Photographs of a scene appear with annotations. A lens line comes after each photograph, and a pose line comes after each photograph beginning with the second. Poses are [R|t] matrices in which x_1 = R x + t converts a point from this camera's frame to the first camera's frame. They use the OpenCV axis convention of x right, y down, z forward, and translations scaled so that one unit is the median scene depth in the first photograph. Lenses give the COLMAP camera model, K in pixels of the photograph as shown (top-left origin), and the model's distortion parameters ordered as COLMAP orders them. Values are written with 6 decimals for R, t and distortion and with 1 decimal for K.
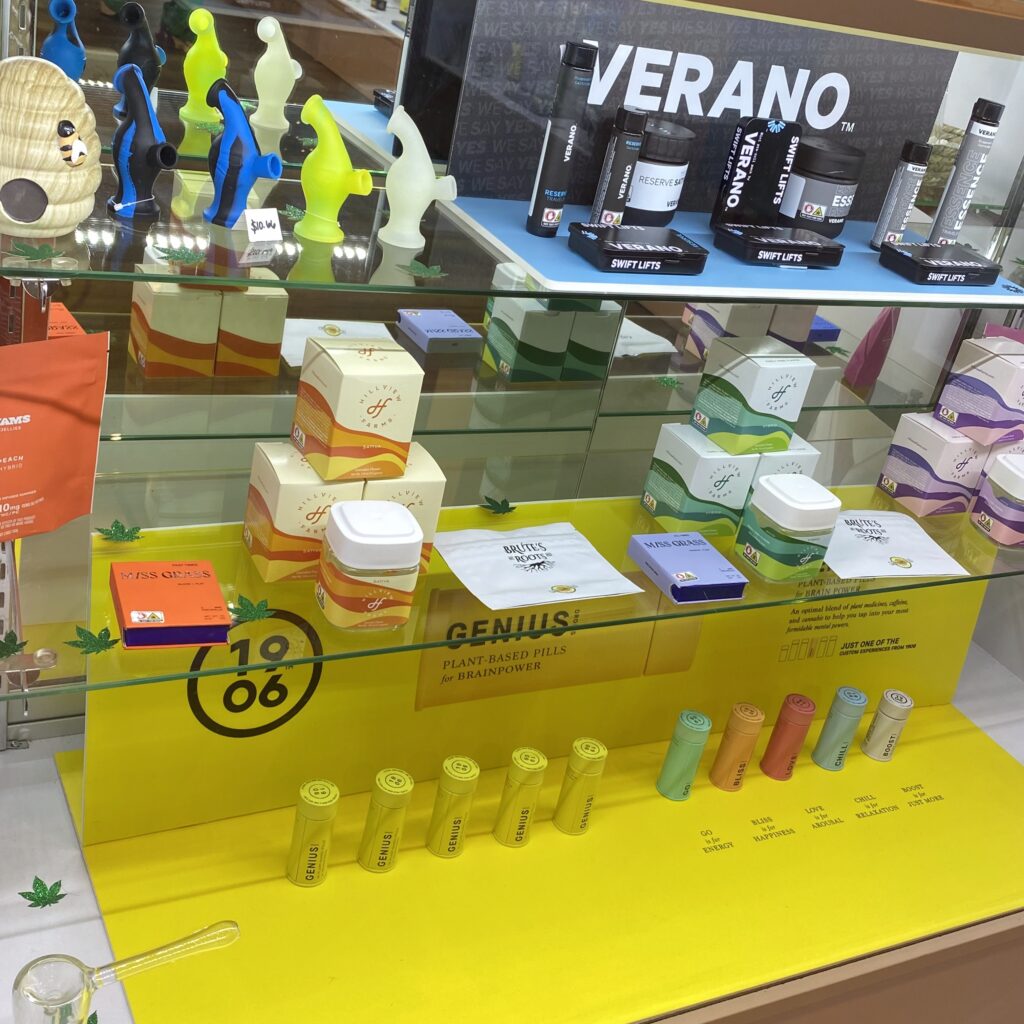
lens RADIAL K [[1323.9, 0, 512.0], [0, 1323.9, 512.0], [0, 0, 1]] dist [0.065352, -0.065331]
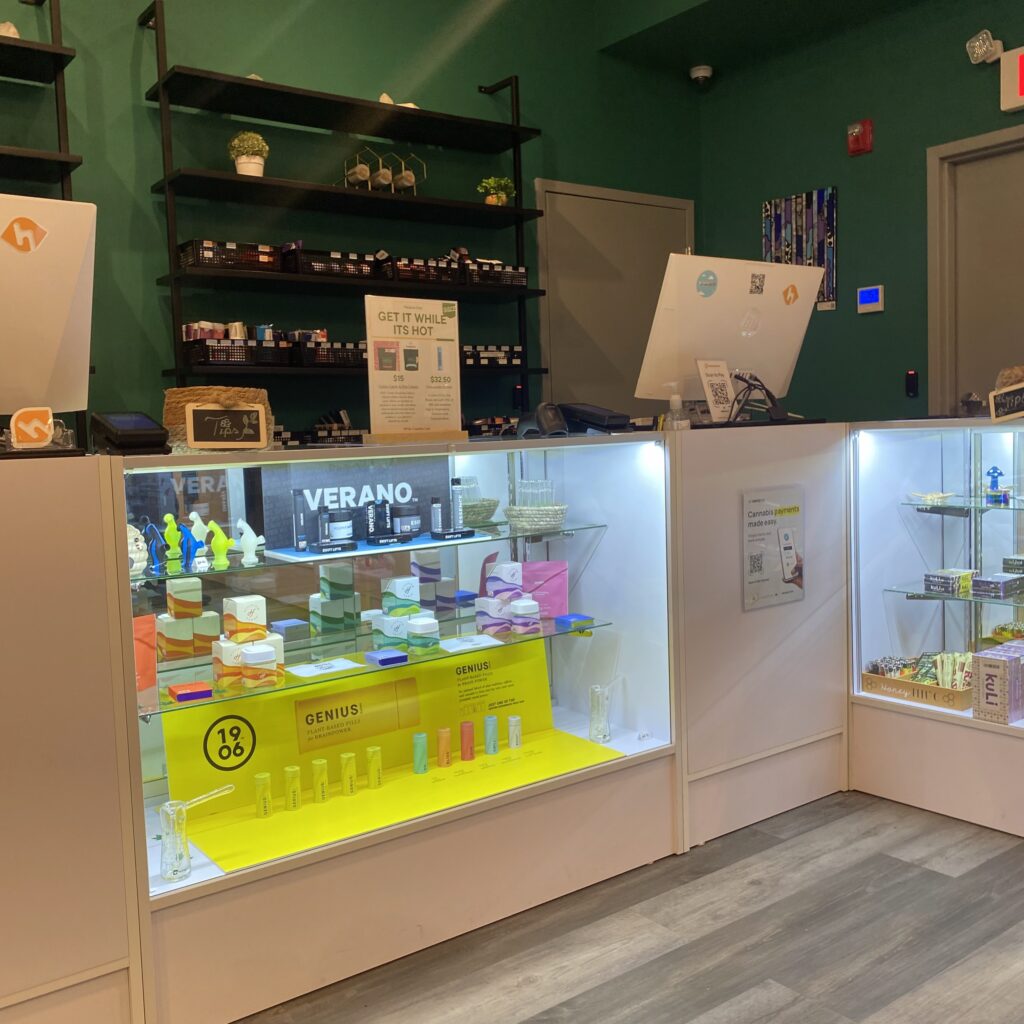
lens RADIAL K [[1033.0, 0, 515.3], [0, 1033.0, 499.4], [0, 0, 1]] dist [0.051349, -0.065199]
pose [[0.959863, -0.243617, 0.138973, 0.168905], [0.278379, 0.887912, -0.366220, 0.586417], [-0.034178, 0.390208, 0.920092, -1.027877]]
